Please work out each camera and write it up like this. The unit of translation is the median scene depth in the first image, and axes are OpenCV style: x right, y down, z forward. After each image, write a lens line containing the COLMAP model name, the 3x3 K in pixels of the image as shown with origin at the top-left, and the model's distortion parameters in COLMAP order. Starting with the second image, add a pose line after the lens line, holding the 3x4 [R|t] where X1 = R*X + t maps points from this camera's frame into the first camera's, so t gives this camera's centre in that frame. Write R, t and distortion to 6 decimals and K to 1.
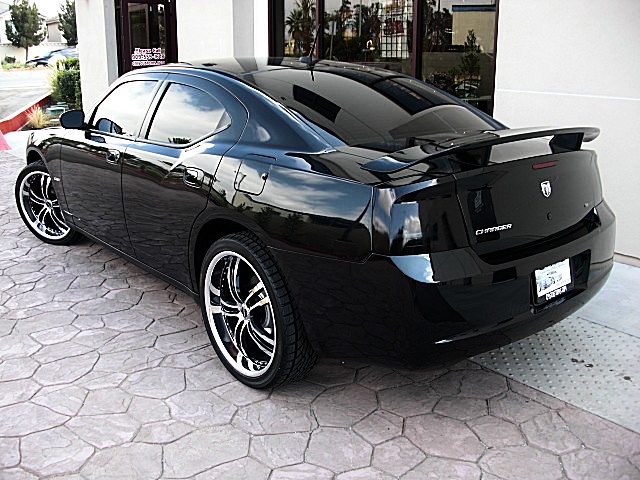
lens RADIAL K [[638.0, 0, 320.0], [0, 638.0, 240.0], [0, 0, 1]] dist [-0.225538, 0.201422]
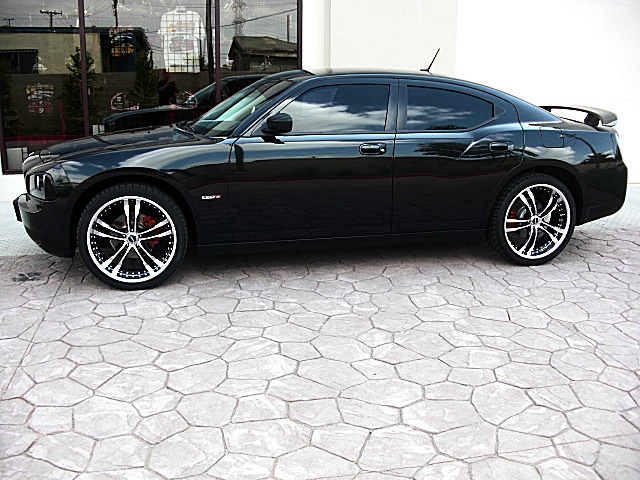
lens RADIAL K [[638.0, 0, 320.0], [0, 638.0, 240.0], [0, 0, 1]] dist [-0.225538, 0.201422]
pose [[0.439731, -0.207831, 0.873752, -1.476399], [0.245297, 0.963661, 0.105767, -0.119162], [-0.863983, 0.167820, 0.474732, 0.593874]]
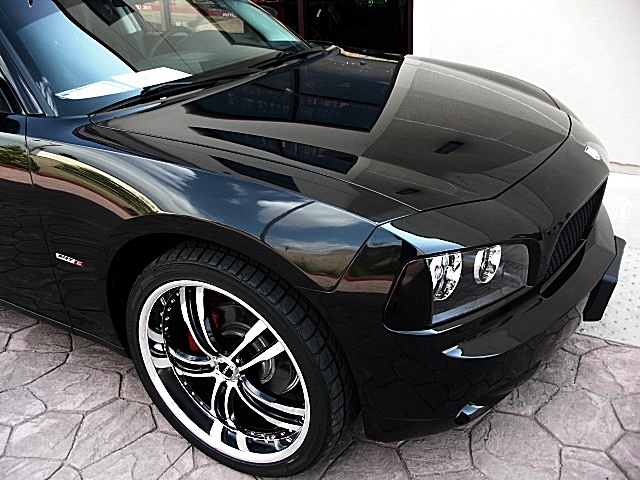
lens RADIAL K [[633.3, 0, 309.8], [0, 633.3, 240.9], [0, 0, 1]] dist [-0.210283, 0.196057]
pose [[0.931588, -0.183153, 0.314004, -0.267582], [0.138013, 0.977323, 0.160596, -0.083024], [-0.336297, -0.106273, 0.935741, 0.375504]]
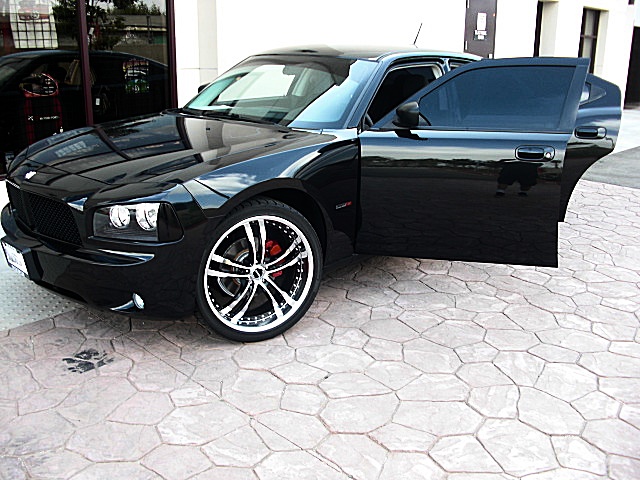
lens RADIAL K [[633.3, 0, 309.8], [0, 633.3, 240.9], [0, 0, 1]] dist [-0.210283, 0.196057]
pose [[-0.095667, -0.281320, 0.954833, -1.437622], [0.285165, 0.911283, 0.297060, -0.355682], [-0.953692, 0.300704, -0.006957, 1.358037]]
